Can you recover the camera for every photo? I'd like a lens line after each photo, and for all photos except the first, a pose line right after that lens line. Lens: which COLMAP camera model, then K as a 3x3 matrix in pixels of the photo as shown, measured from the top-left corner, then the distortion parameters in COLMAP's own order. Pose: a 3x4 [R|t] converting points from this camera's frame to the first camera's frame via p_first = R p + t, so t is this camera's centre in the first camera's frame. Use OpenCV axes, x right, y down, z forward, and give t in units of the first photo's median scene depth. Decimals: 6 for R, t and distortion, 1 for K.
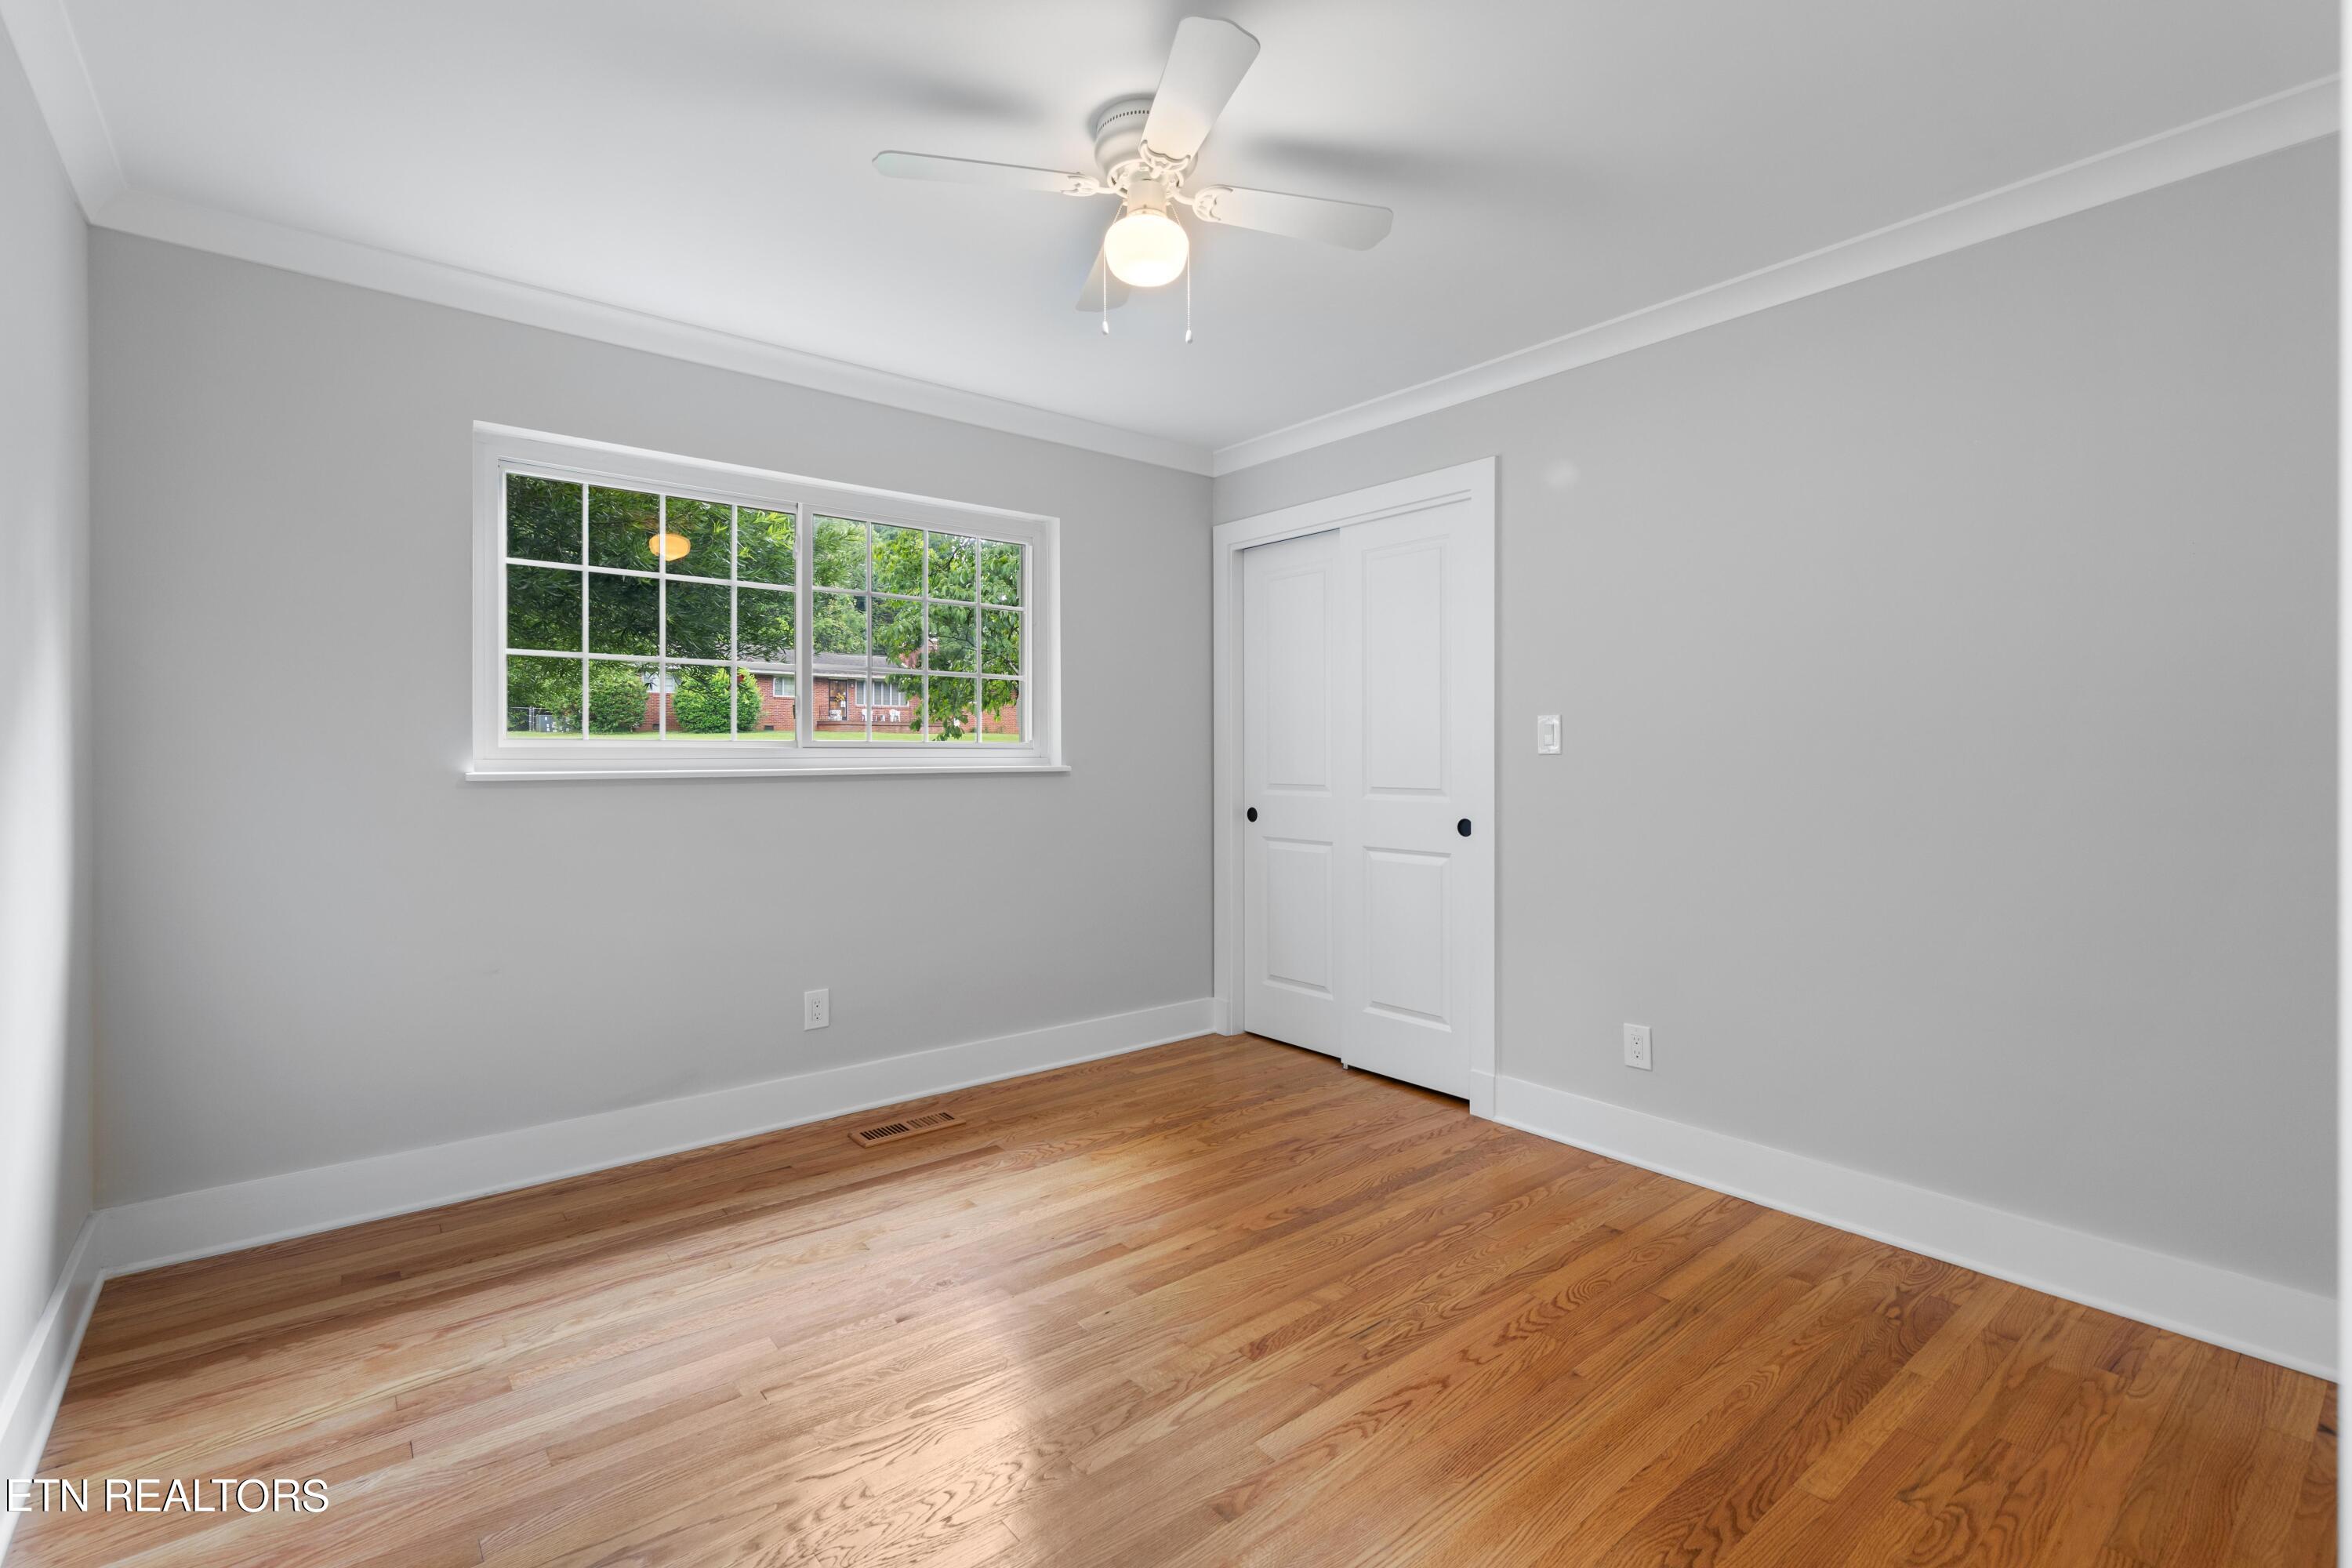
lens RADIAL K [[1062.8, 0, 1181.1], [0, 1062.8, 765.1], [0, 0, 1]] dist [-0.003667, -0.000237]
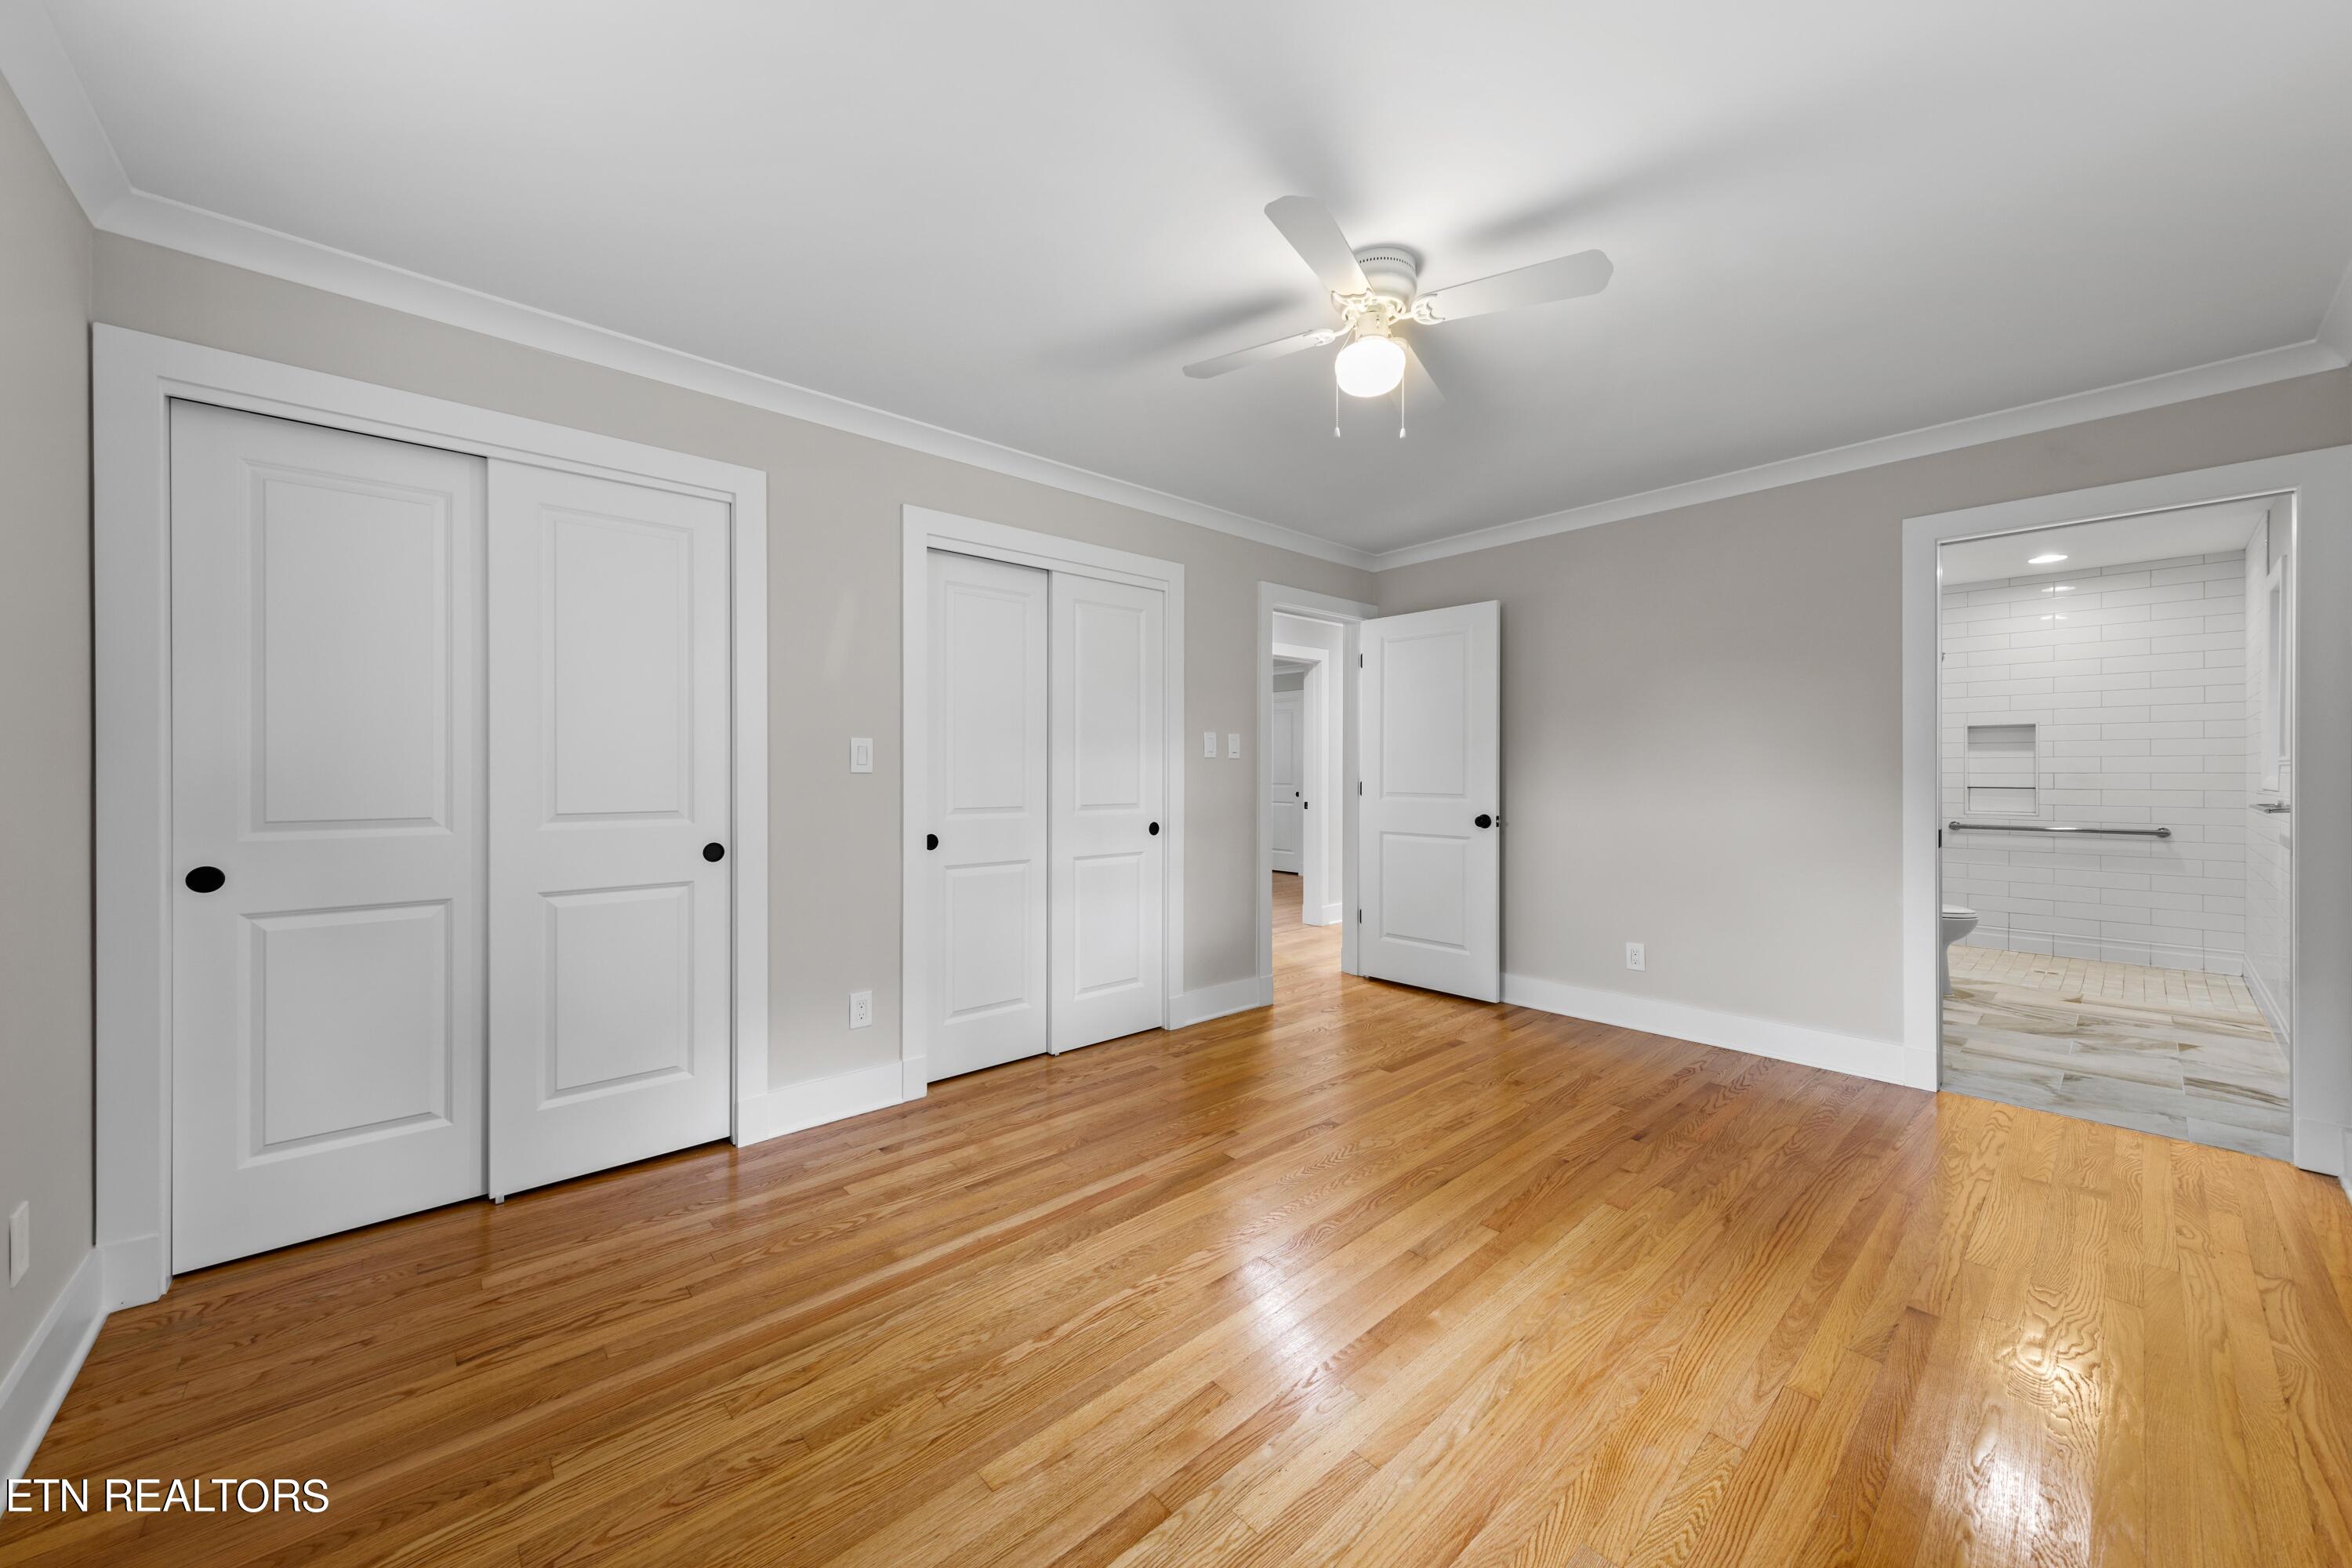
lens RADIAL K [[876.3, 0, 1189.1], [0, 876.3, 780.2], [0, 0, 1]] dist [0.000632, -0.000012]
pose [[-0.060943, -0.011423, 0.998076, -0.519028], [0.003874, 0.999924, 0.011681, -0.010792], [-0.998134, 0.004578, -0.060894, 0.618343]]
